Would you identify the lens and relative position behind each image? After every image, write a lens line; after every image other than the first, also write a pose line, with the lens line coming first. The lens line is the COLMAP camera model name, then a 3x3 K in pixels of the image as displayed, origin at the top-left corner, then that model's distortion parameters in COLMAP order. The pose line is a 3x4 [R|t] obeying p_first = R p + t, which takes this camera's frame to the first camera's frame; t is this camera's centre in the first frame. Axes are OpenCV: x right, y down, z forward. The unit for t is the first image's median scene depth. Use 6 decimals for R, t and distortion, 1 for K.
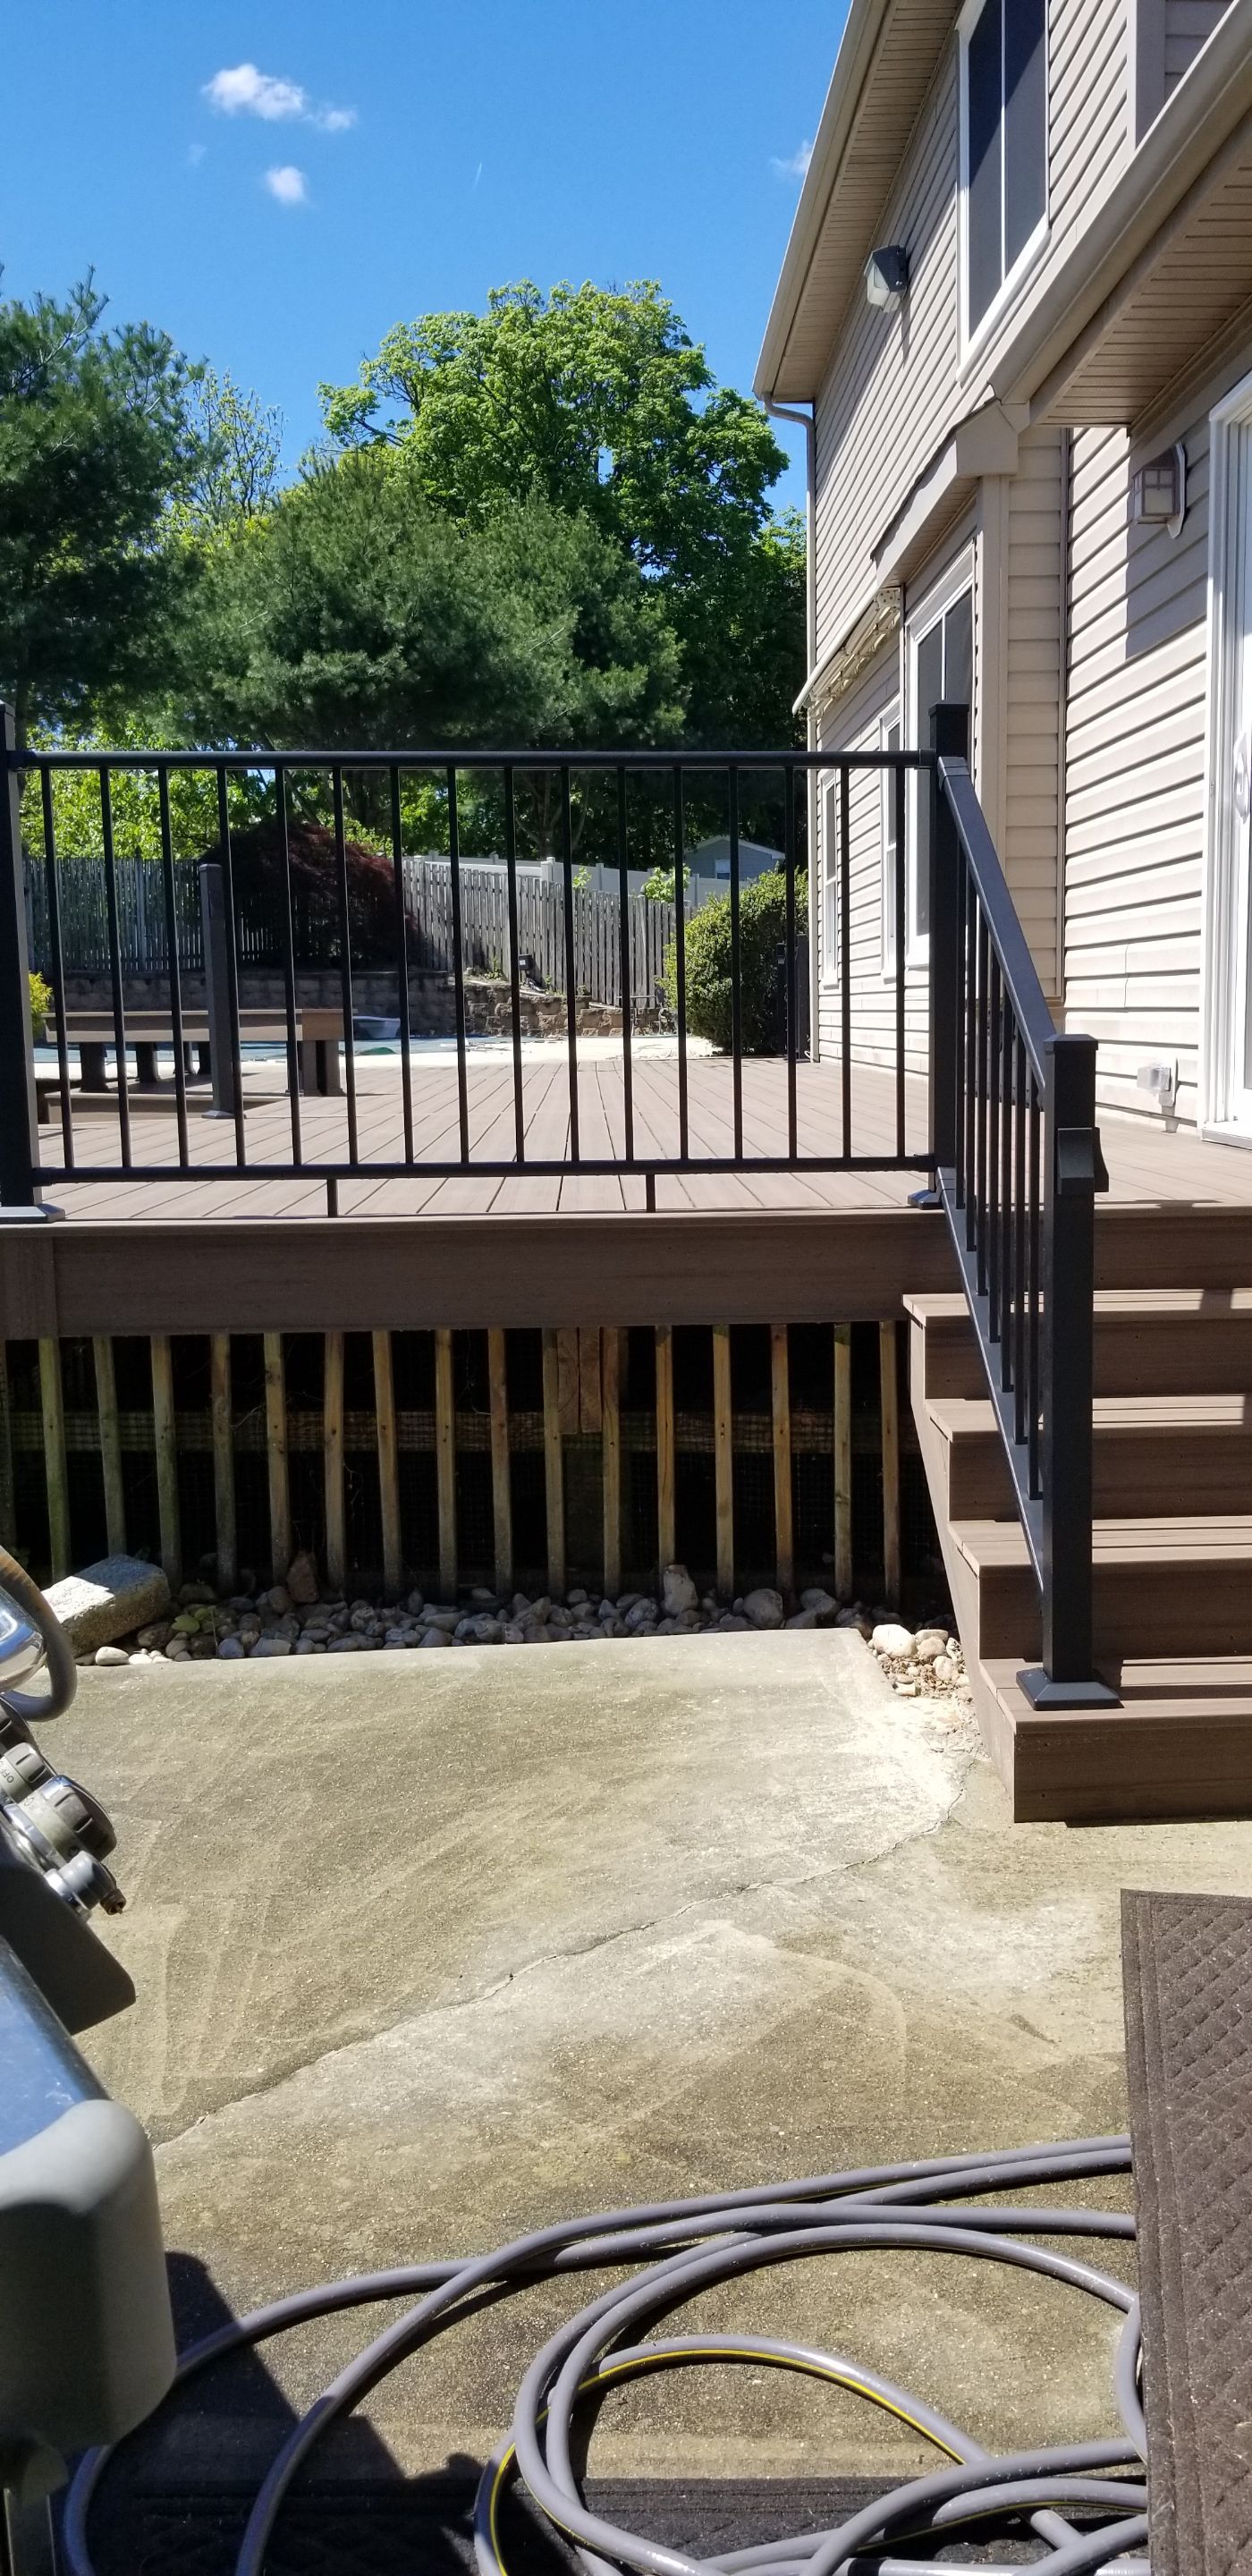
lens RADIAL K [[2012.9, 0, 660.0], [0, 2012.9, 1211.9], [0, 0, 1]] dist [0.082439, -0.136713]
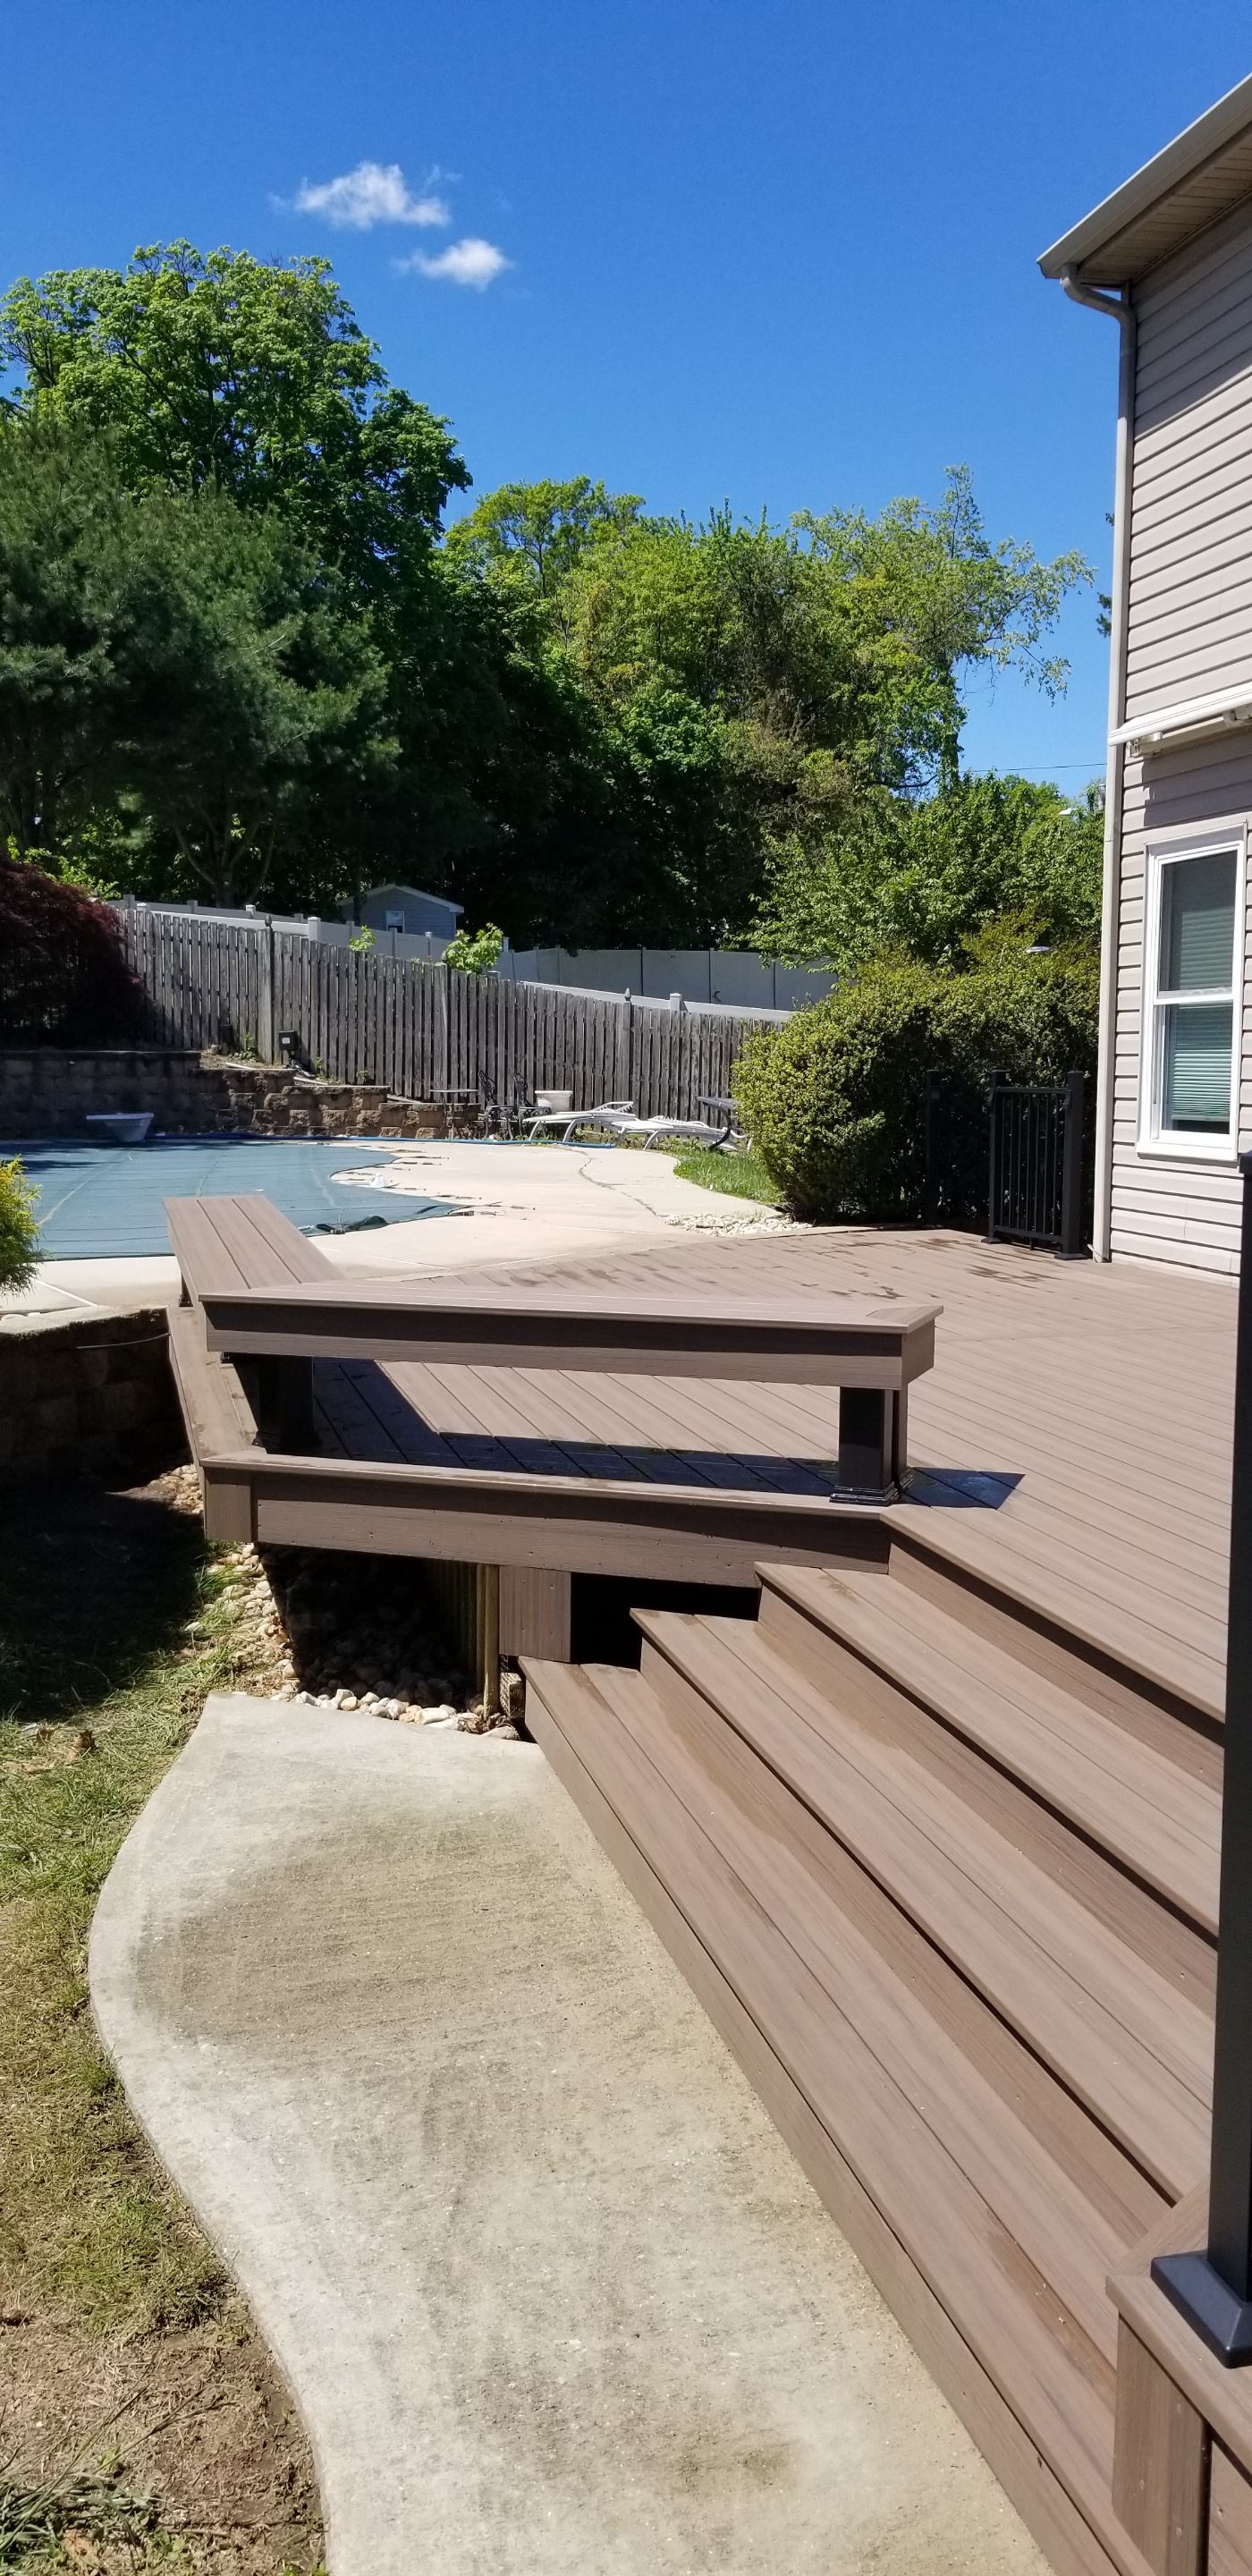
lens RADIAL K [[2012.9, 0, 606.0], [0, 2012.9, 1251.4], [0, 0, 1]] dist [0.082439, -0.136713]
pose [[0.979587, -0.000860, 0.201017, -0.136515], [0.001531, 0.999994, -0.003185, -0.047896], [-0.201013, 0.003427, 0.979583, 0.238297]]
